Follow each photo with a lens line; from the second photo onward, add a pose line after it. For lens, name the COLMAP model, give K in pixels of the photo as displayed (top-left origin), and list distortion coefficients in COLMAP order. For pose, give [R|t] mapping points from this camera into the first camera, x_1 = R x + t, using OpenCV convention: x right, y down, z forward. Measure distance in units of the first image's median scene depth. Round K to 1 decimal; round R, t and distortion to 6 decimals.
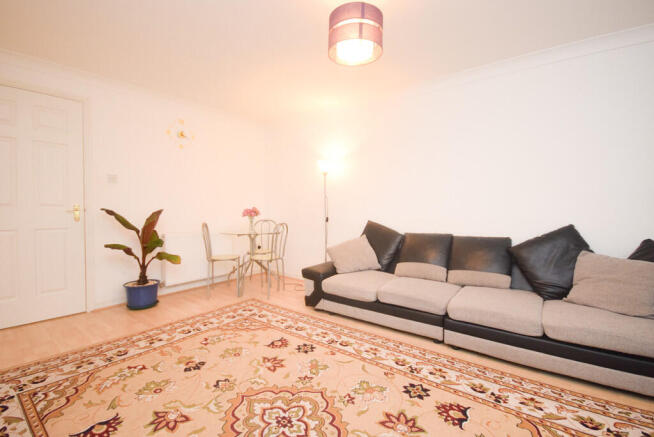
lens RADIAL K [[291.4, 0, 322.9], [0, 291.4, 209.2], [0, 0, 1]] dist [-0.002658, -0.003393]
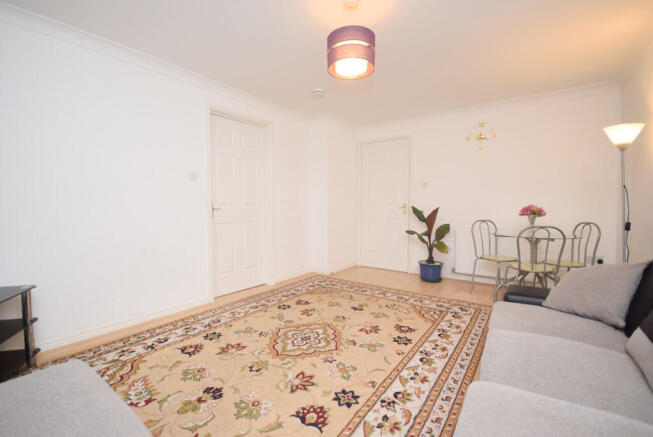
lens RADIAL K [[291.0, 0, 325.5], [0, 291.0, 193.0], [0, 0, 1]] dist [-0.002658, -0.003393]
pose [[0.037664, -0.040851, -0.998455, 1.028012], [-0.000192, 0.999164, -0.040887, -0.011001], [0.999290, 0.001732, 0.037624, 0.703748]]
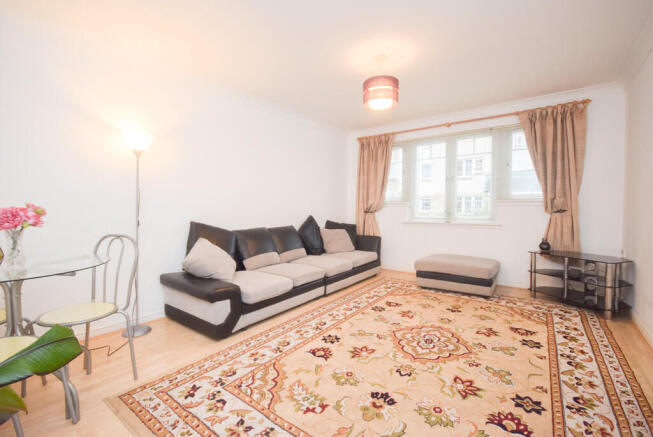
lens RADIAL K [[291.0, 0, 320.9], [0, 291.0, 214.8], [0, 0, 1]] dist [-0.002658, -0.003393]
pose [[-0.011078, -0.029146, 0.999514, -1.136159], [0.004401, 0.999564, 0.029196, -0.004623], [-0.999929, 0.004722, -0.010945, 1.077999]]
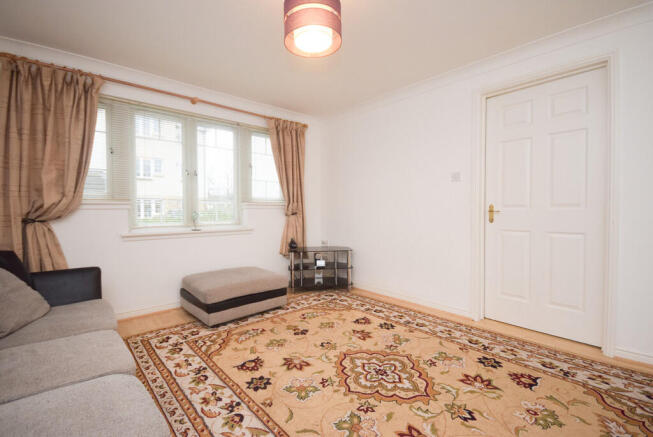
lens RADIAL K [[291.0, 0, 323.8], [0, 291.0, 219.9], [0, 0, 1]] dist [-0.002658, -0.003393]
pose [[-0.984660, -0.004419, 0.174427, -0.070197], [0.001866, 0.999355, 0.035854, 0.000433], [-0.174473, 0.035630, -0.984017, 1.548967]]
